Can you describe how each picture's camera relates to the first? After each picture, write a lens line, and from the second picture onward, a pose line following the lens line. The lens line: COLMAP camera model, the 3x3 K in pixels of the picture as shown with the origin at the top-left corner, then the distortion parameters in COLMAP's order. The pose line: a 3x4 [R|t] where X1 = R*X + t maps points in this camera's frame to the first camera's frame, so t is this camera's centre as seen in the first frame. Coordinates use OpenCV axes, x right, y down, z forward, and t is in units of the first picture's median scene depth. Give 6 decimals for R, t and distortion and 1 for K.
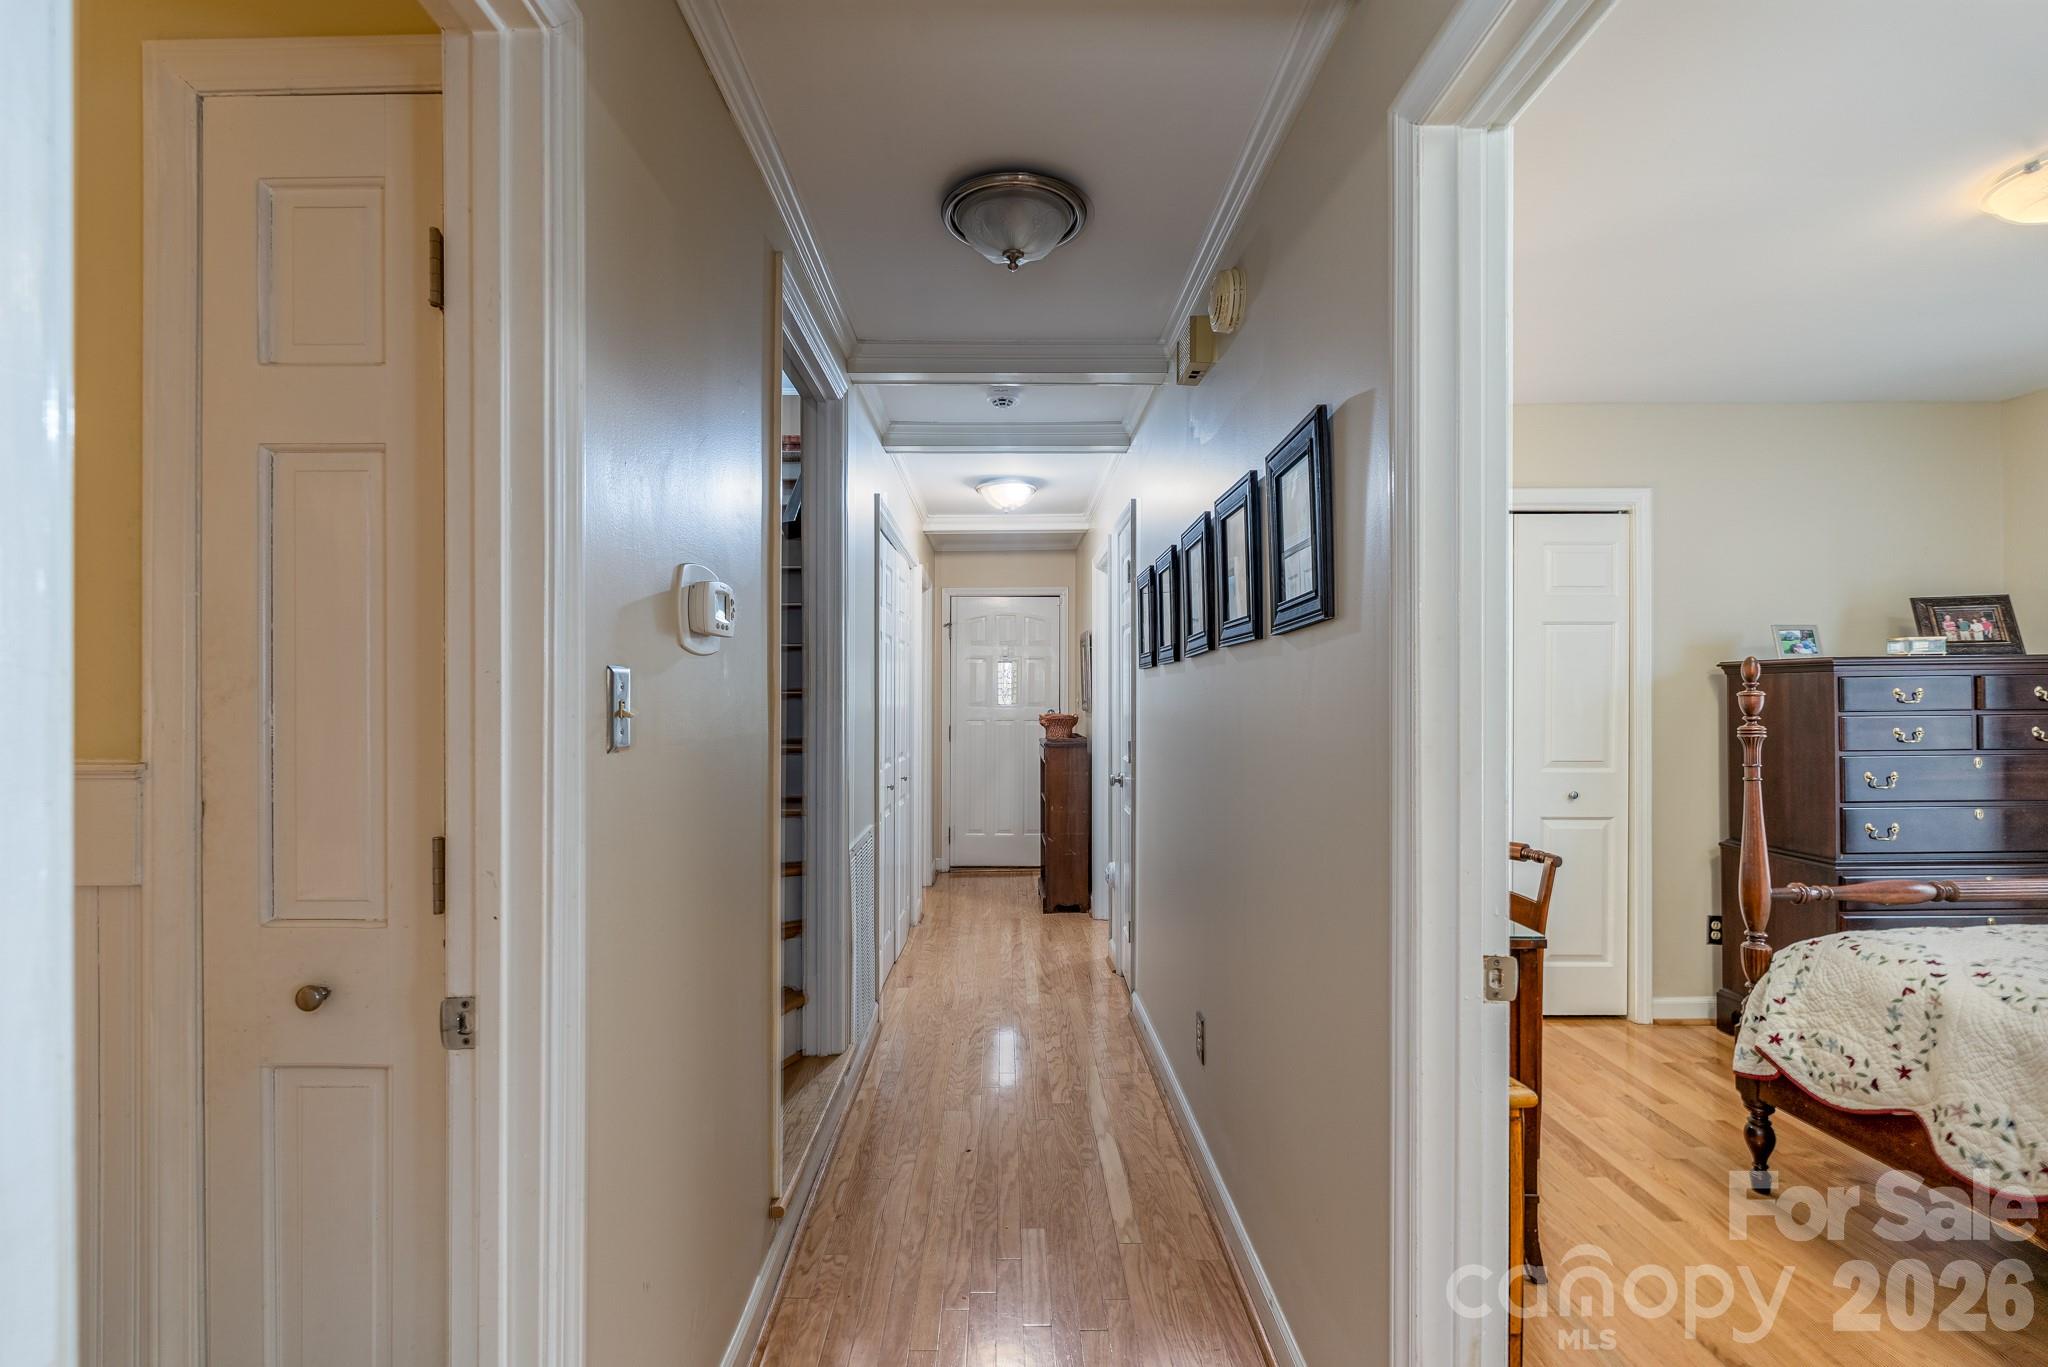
lens RADIAL K [[916.0, 0, 1017.8], [0, 916.0, 696.9], [0, 0, 1]] dist [-0.002778, -0.000299]
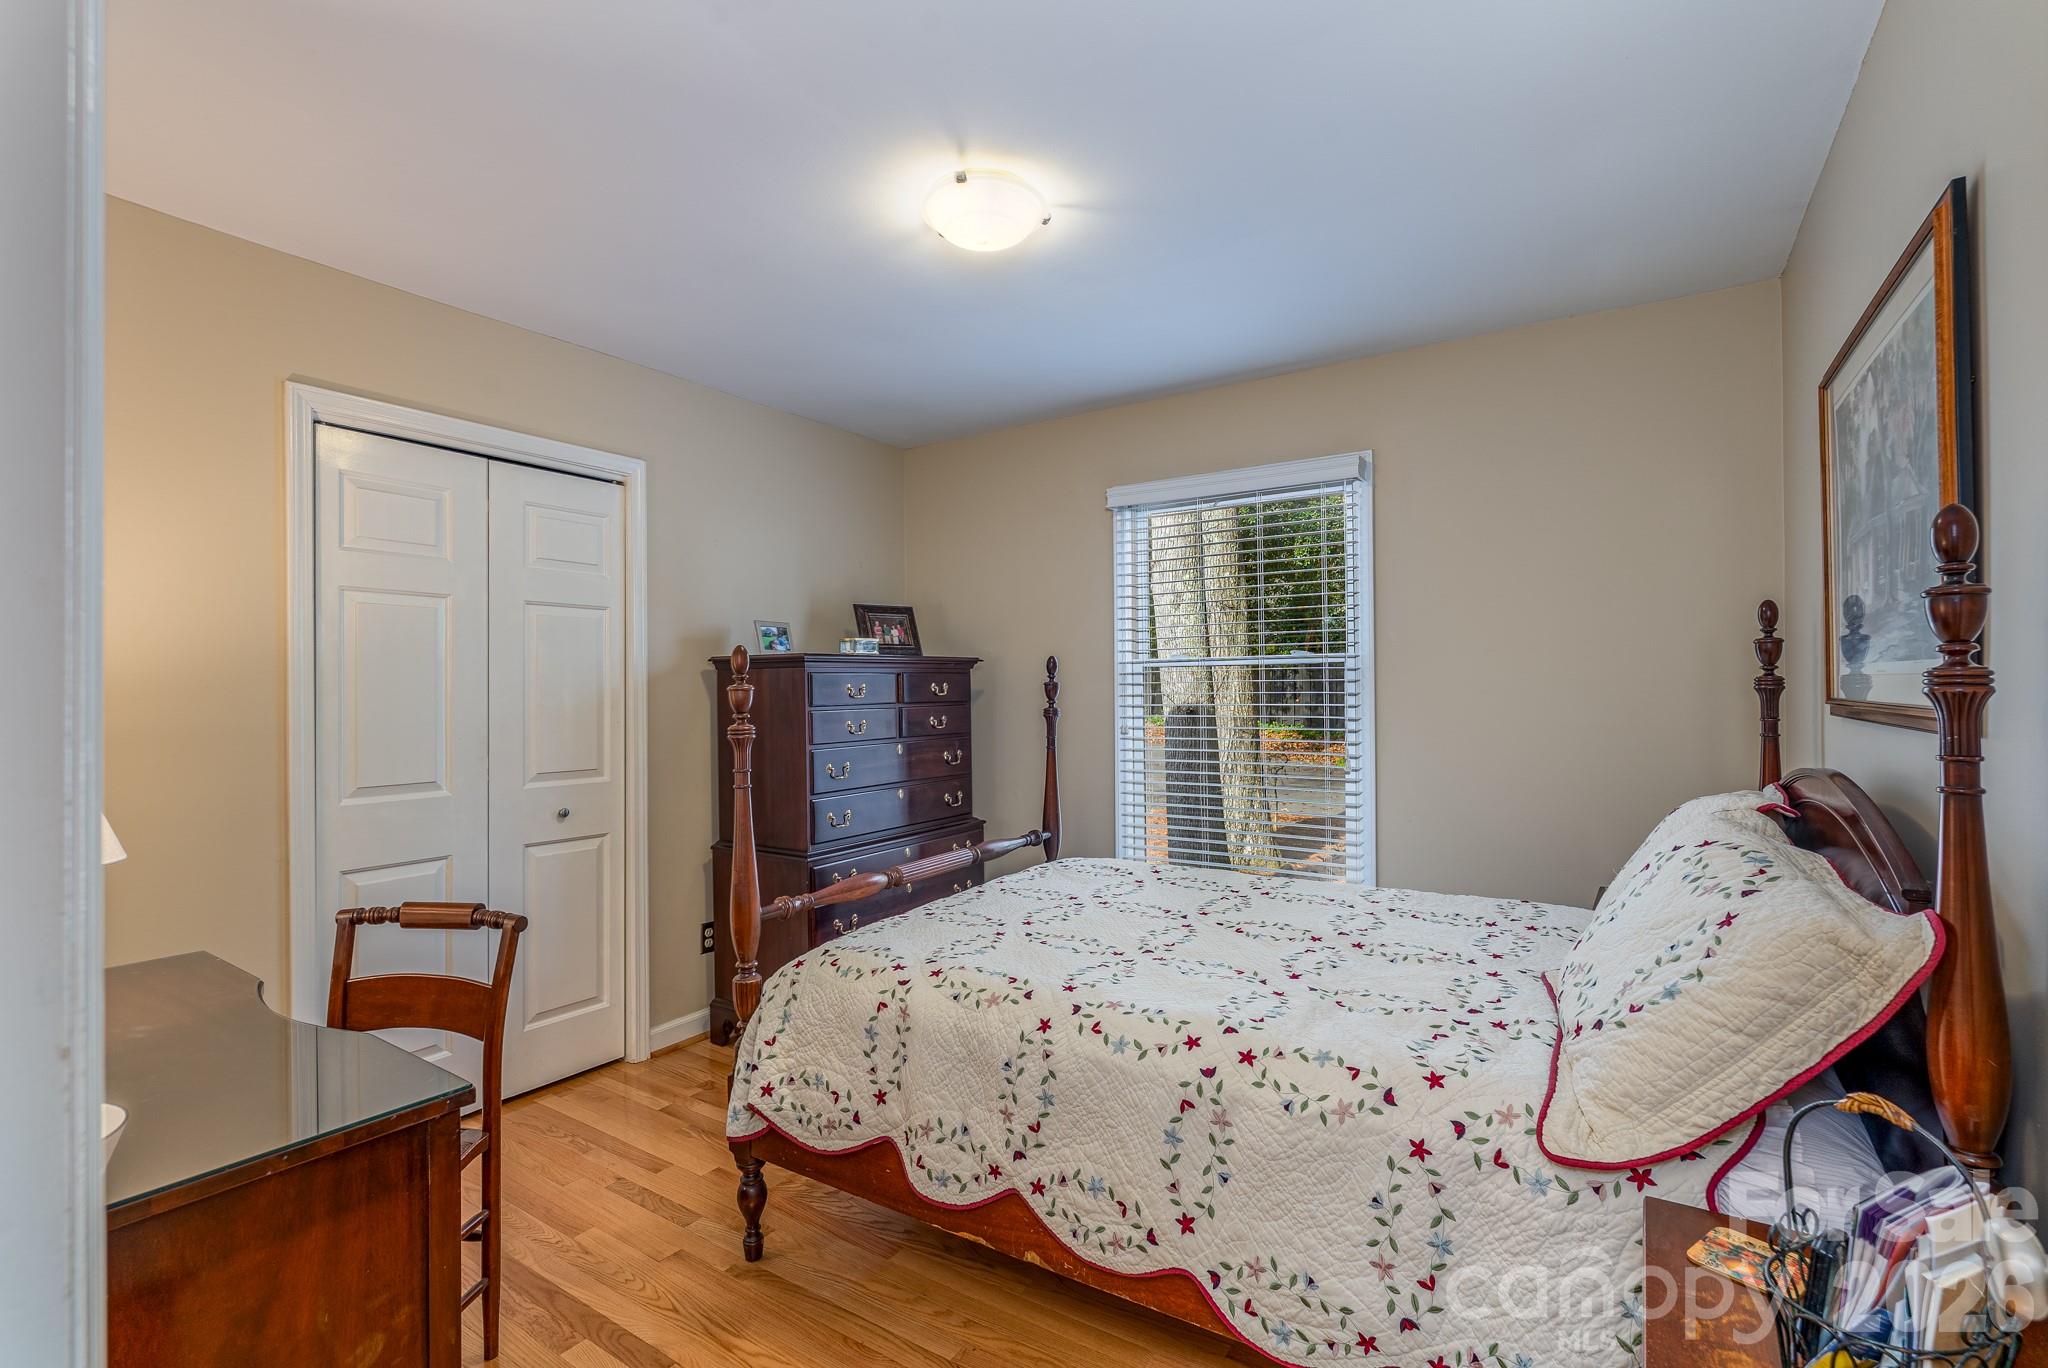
lens RADIAL K [[916.0, 0, 1013.1], [0, 916.0, 688.3], [0, 0, 1]] dist [-0.002778, -0.000299]
pose [[0.562641, 0.000628, 0.826701, 0.231013], [0.006297, 0.999967, -0.005045, 0.002905], [-0.826677, 0.008044, 0.562619, 0.299764]]
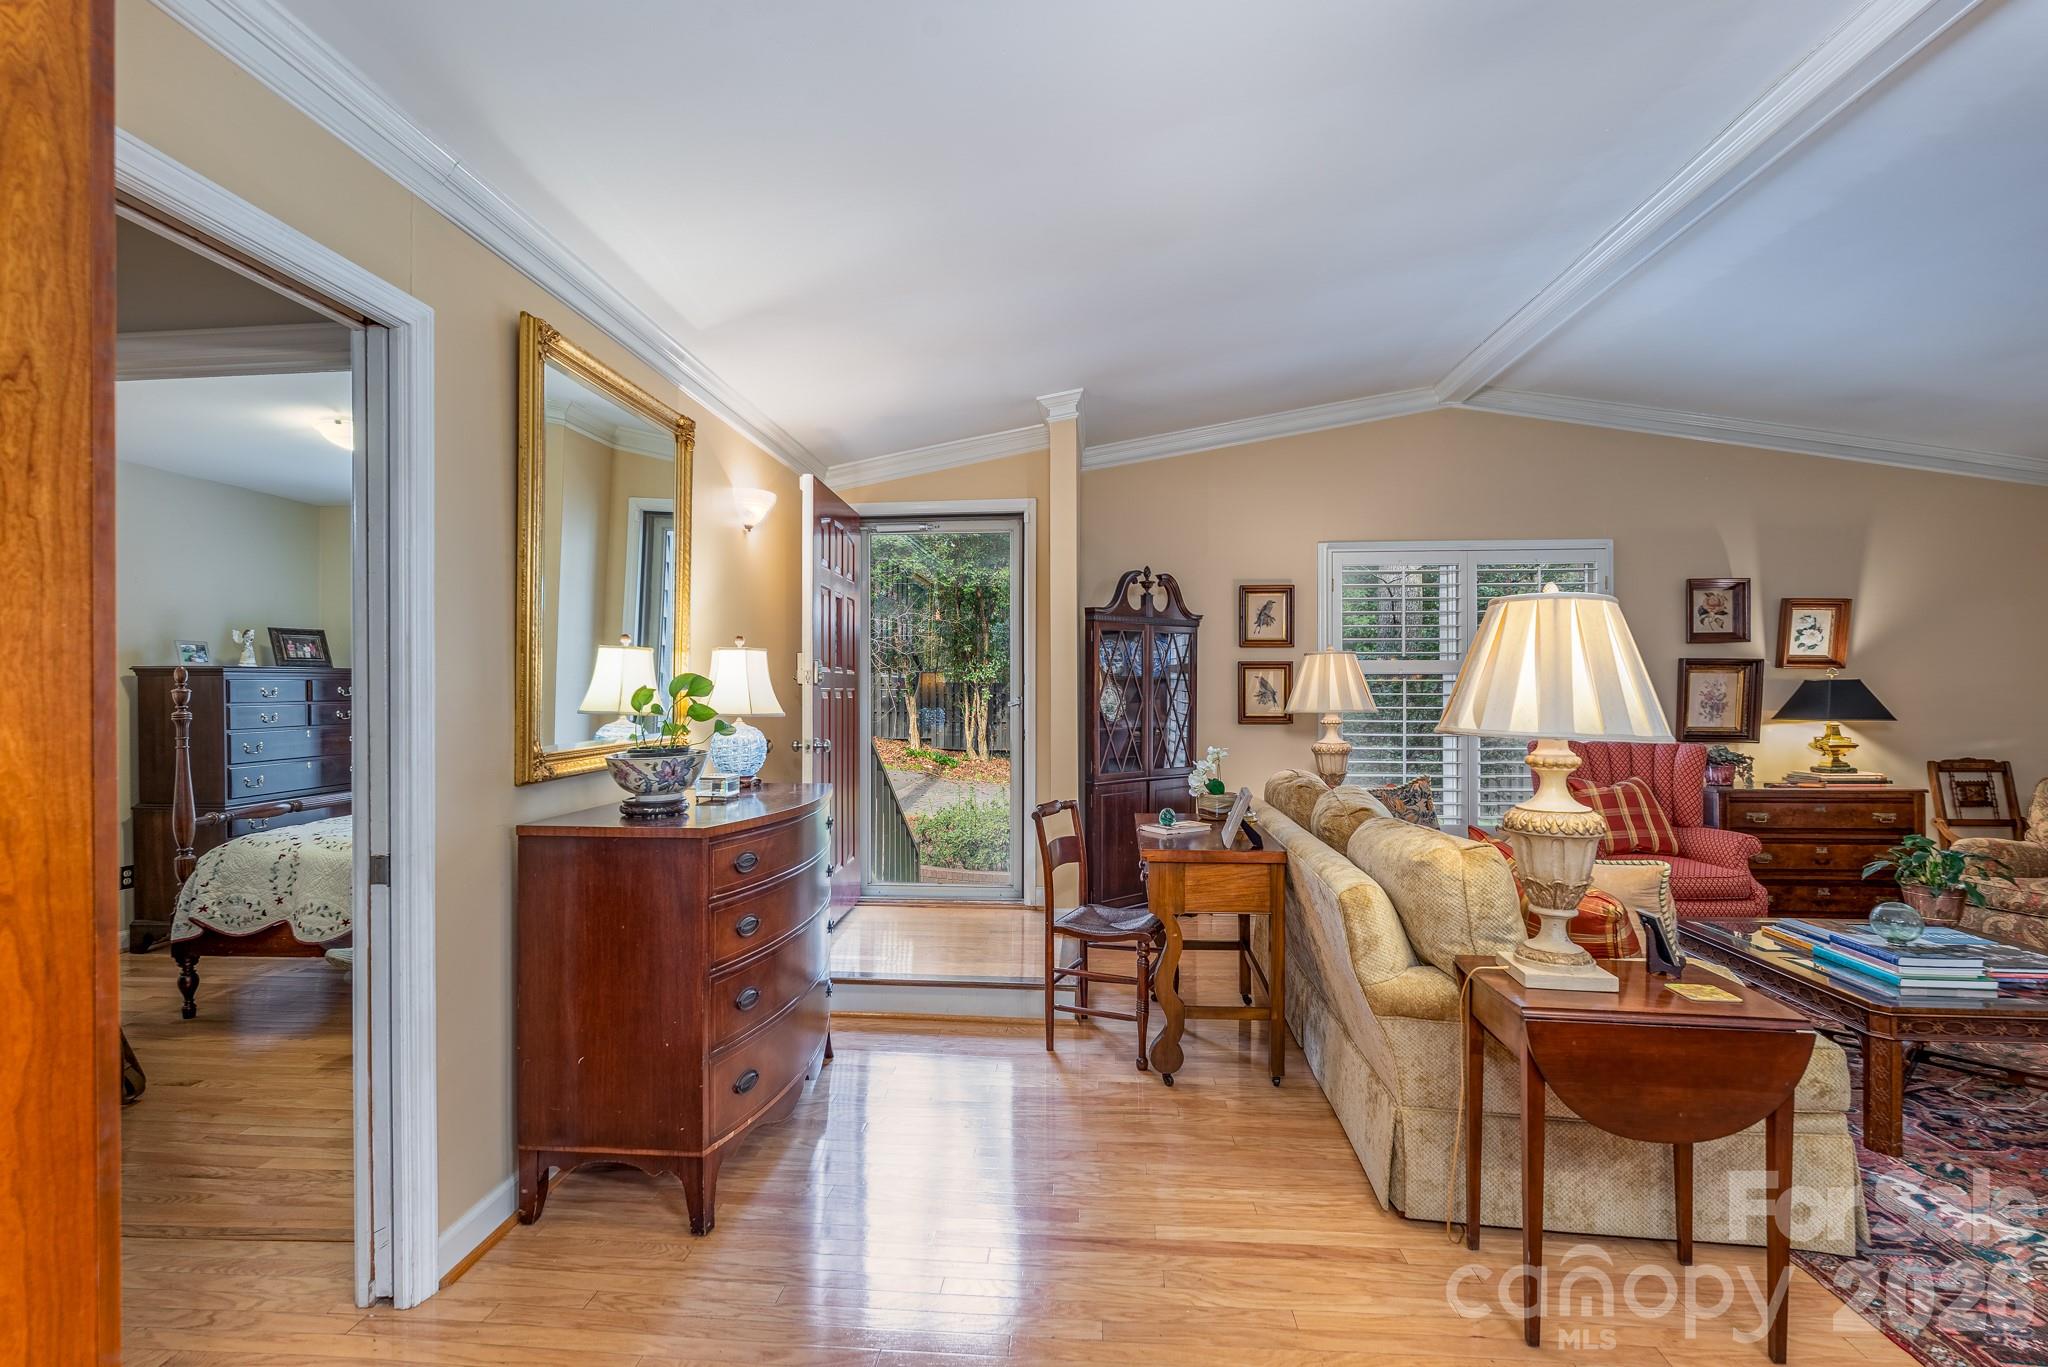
lens RADIAL K [[916.0, 0, 1015.9], [0, 916.0, 697.9], [0, 0, 1]] dist [-0.002778, -0.000299]
pose [[0.089040, -0.000731, 0.996028, -0.577497], [-0.003295, 0.999994, 0.001029, 0.002570], [-0.996023, -0.003374, 0.089037, -0.504186]]
